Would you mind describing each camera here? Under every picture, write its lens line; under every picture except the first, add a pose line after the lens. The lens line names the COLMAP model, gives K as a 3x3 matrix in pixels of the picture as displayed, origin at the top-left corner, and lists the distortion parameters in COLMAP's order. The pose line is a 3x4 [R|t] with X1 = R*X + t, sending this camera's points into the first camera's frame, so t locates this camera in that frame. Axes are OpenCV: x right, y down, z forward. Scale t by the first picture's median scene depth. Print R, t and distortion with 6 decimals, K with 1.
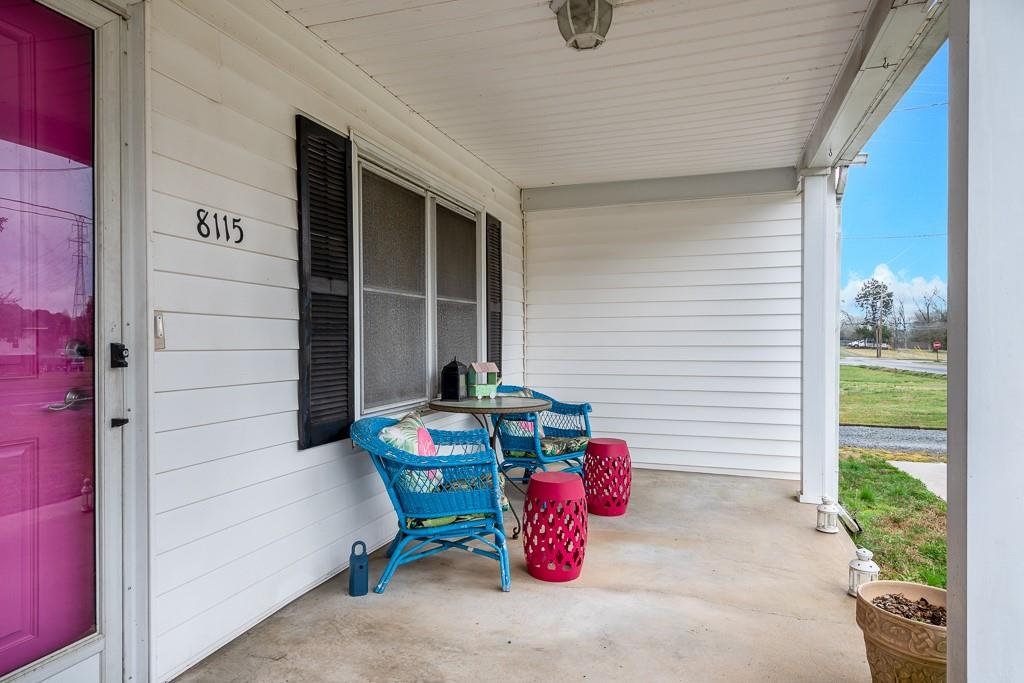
lens RADIAL K [[644.8, 0, 512.0], [0, 644.8, 341.5], [0, 0, 1]] dist [0.000861, 0.000138]
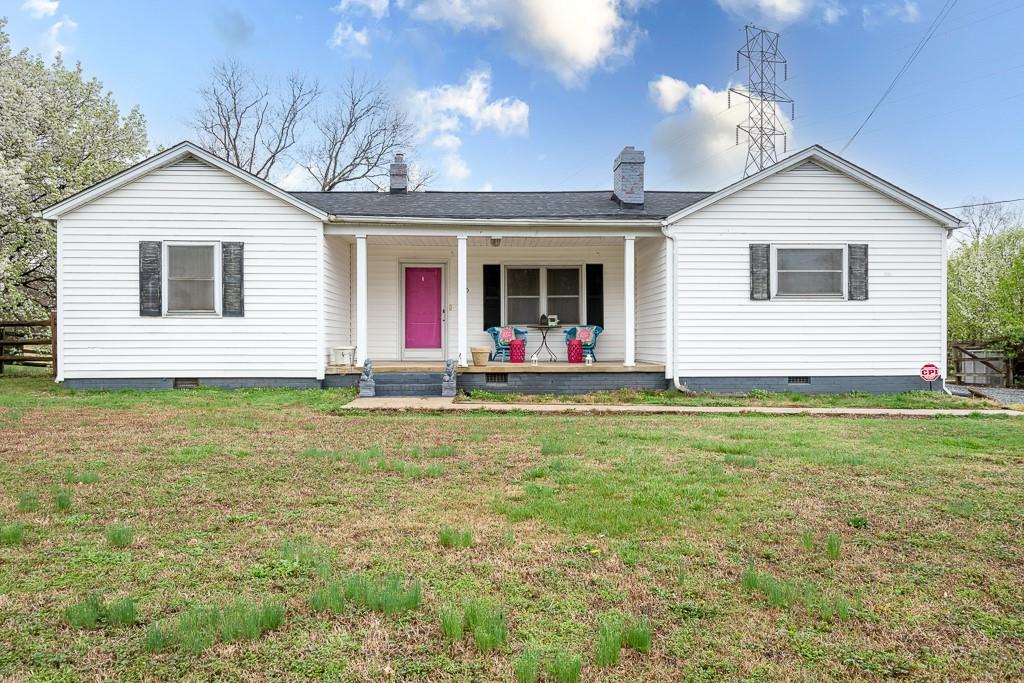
lens RADIAL K [[699.8, 0, 512.0], [0, 699.8, 341.5], [0, 0, 1]] dist [0.012933, -0.000951]
pose [[0.354343, -0.002380, -0.935113, 4.678883], [0.004828, 0.999988, -0.000715, 0.248795], [0.935103, -0.004261, 0.354350, -0.714825]]
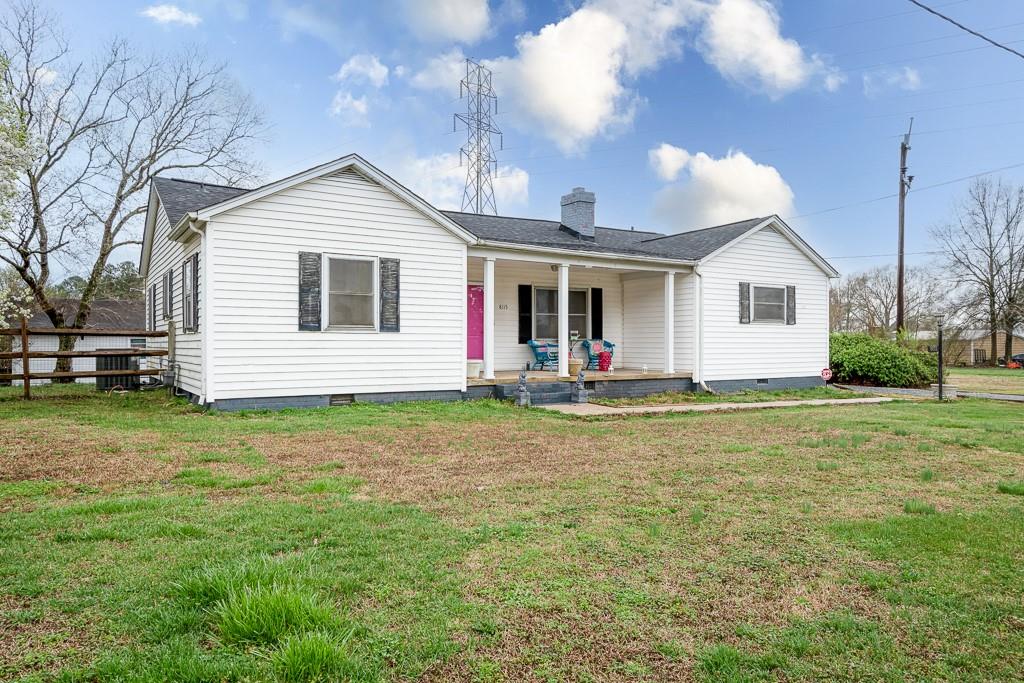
lens RADIAL K [[699.8, 0, 512.0], [0, 699.8, 341.5], [0, 0, 1]] dist [0.012933, -0.000951]
pose [[0.769900, -0.001594, -0.638163, 3.408504], [0.001652, 0.999999, -0.000505, 0.147185], [0.638163, -0.000665, 0.769901, -3.631061]]
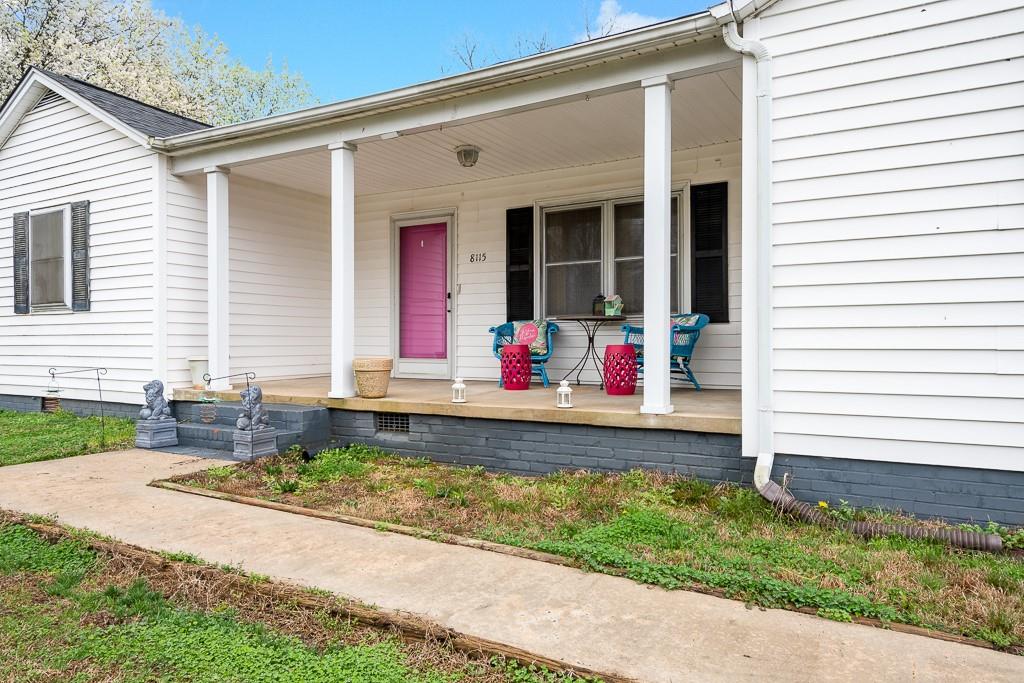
lens RADIAL K [[699.8, 0, 512.0], [0, 699.8, 341.5], [0, 0, 1]] dist [0.012933, -0.000951]
pose [[-0.219235, -0.005972, -0.975654, 2.537412], [0.003104, 0.999972, -0.006818, 0.238217], [0.975667, -0.004524, -0.219210, 1.606410]]
